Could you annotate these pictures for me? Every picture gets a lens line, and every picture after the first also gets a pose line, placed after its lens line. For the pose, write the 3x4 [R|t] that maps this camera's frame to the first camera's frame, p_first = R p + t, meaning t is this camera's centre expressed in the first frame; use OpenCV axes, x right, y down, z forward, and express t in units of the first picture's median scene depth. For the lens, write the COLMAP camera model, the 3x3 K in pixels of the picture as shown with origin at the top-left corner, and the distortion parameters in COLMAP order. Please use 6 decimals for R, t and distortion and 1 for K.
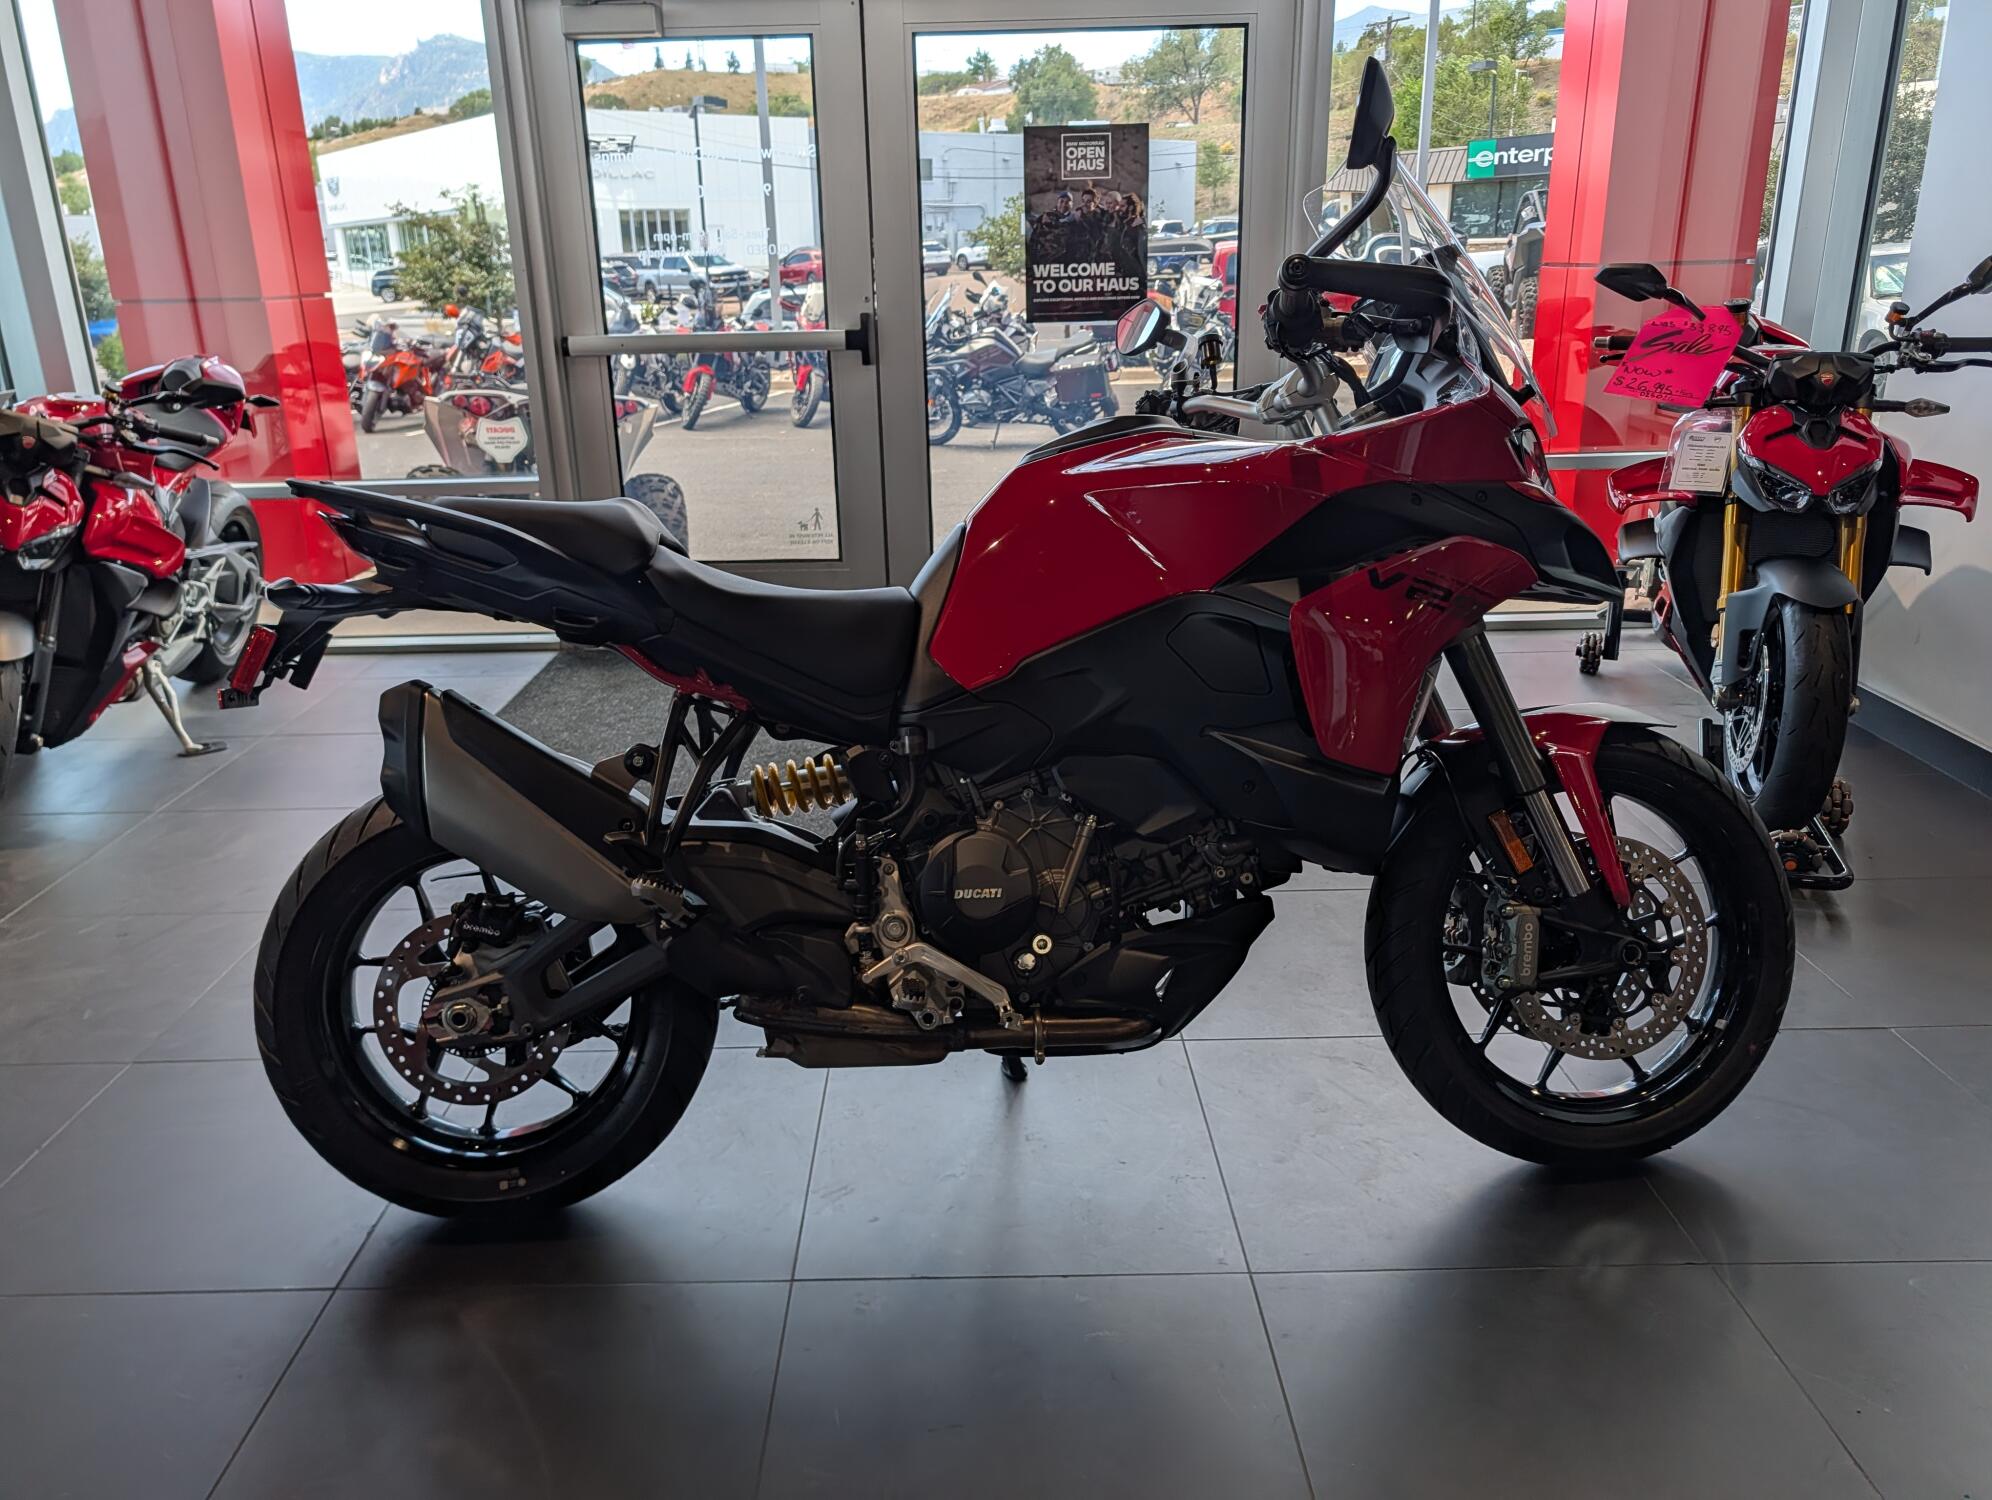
lens RADIAL K [[1425.4, 0, 1002.5], [0, 1425.4, 741.4], [0, 0, 1]] dist [0.016465, -0.022779]
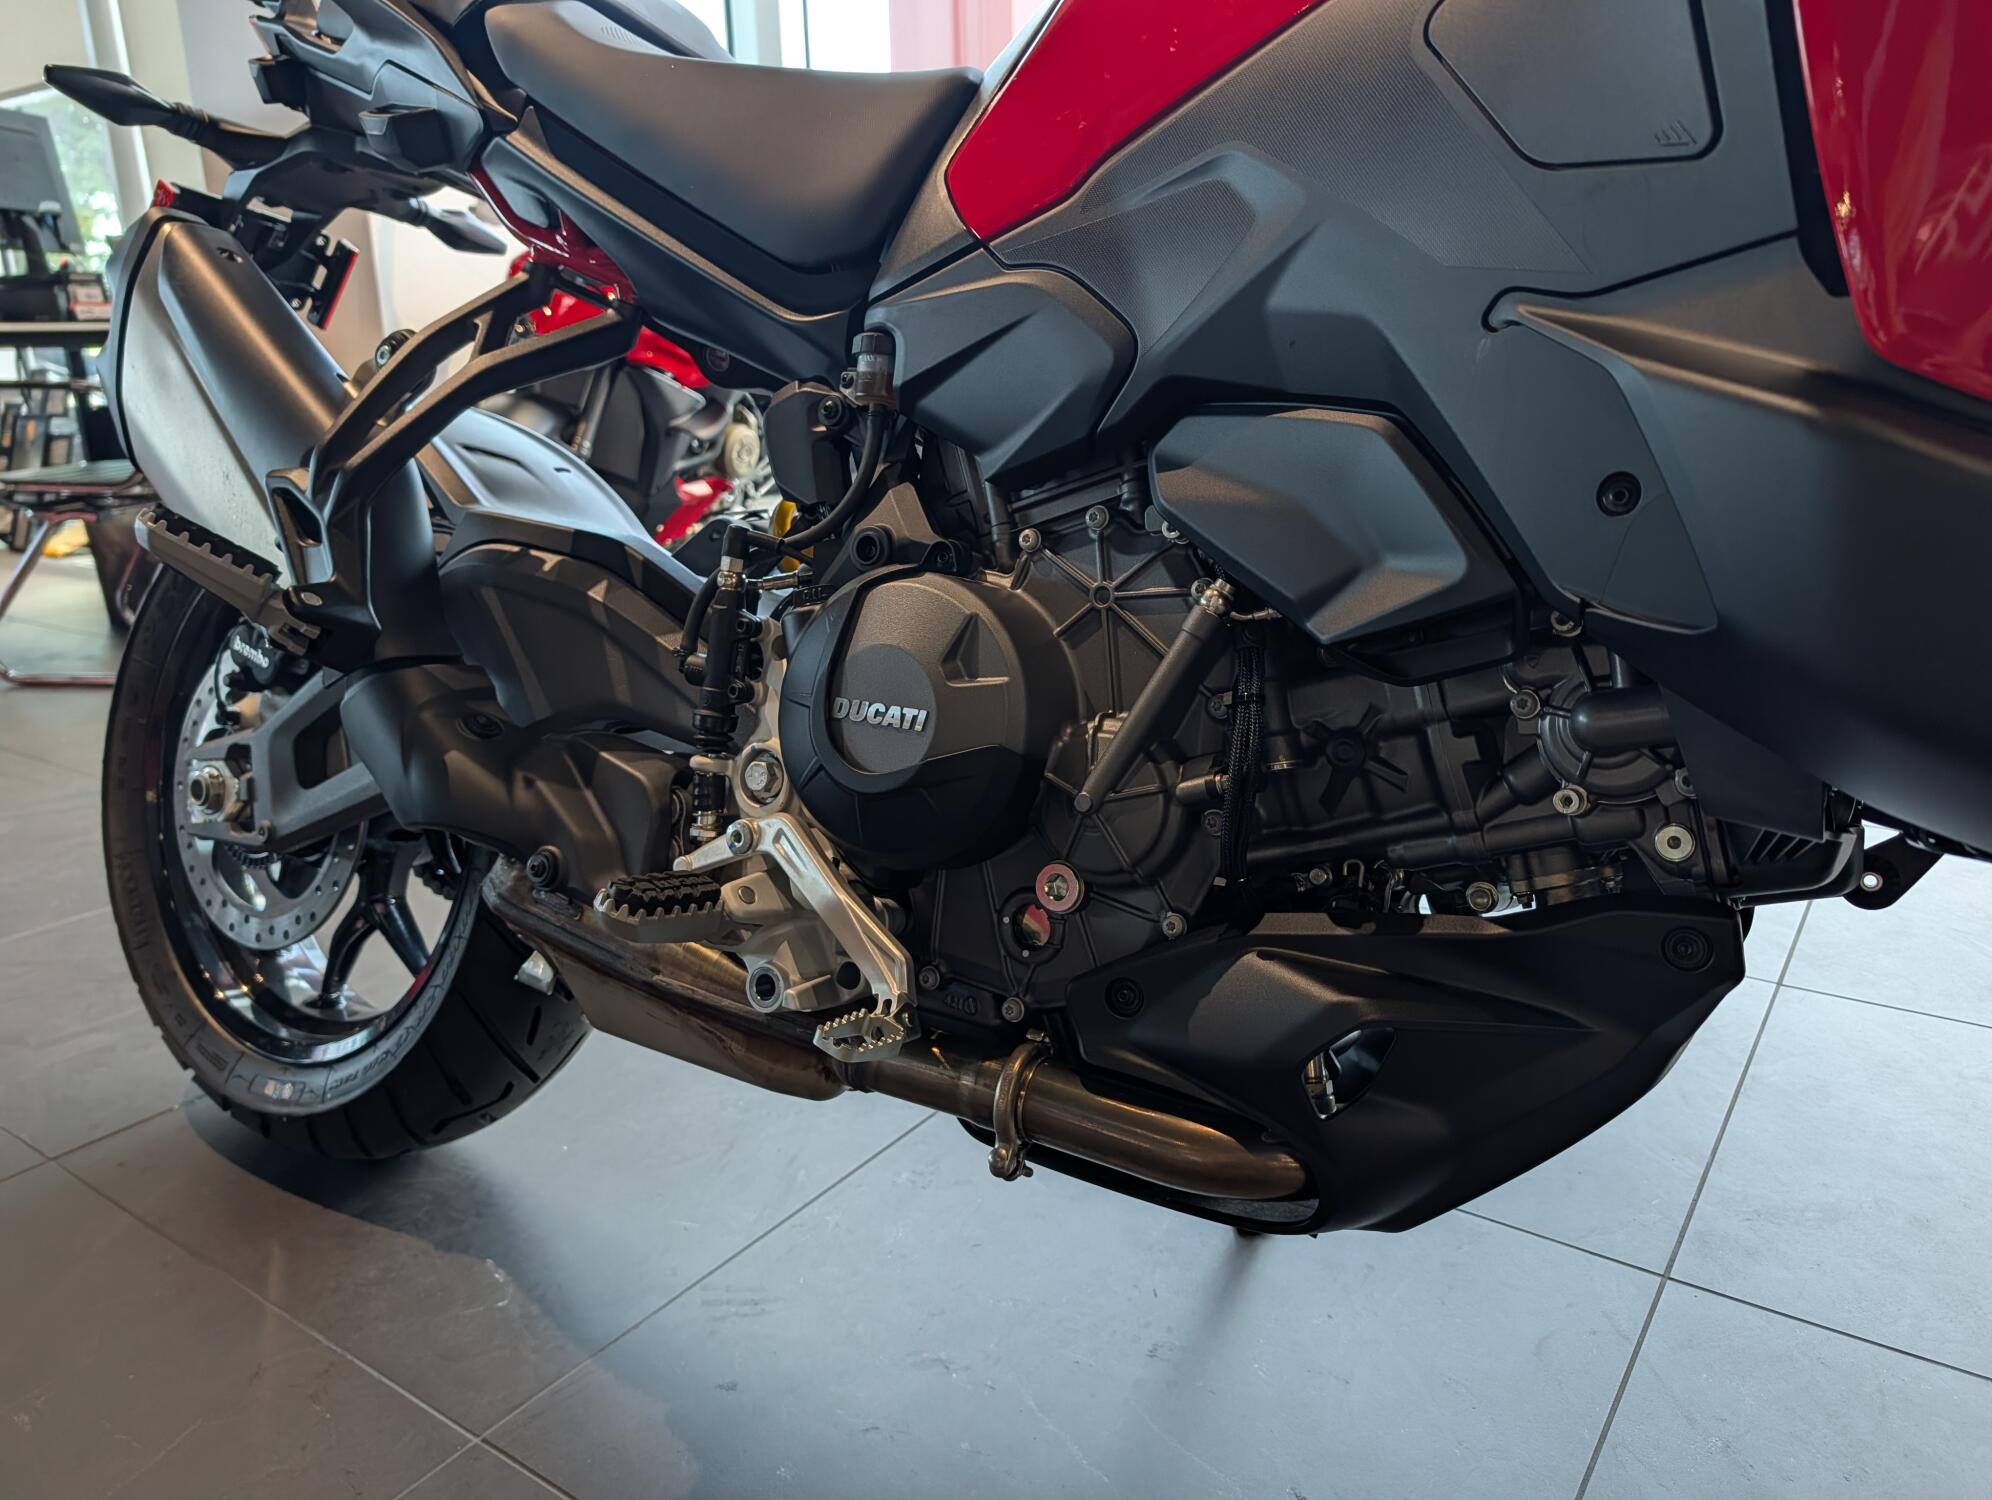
lens RADIAL K [[1425.4, 0, 1004.1], [0, 1425.4, 739.0], [0, 0, 1]] dist [0.016465, -0.022779]
pose [[0.809658, 0.156809, -0.565565, 0.236322], [-0.176555, 0.984086, 0.020095, 0.095379], [0.559716, 0.083583, 0.824459, 0.655985]]
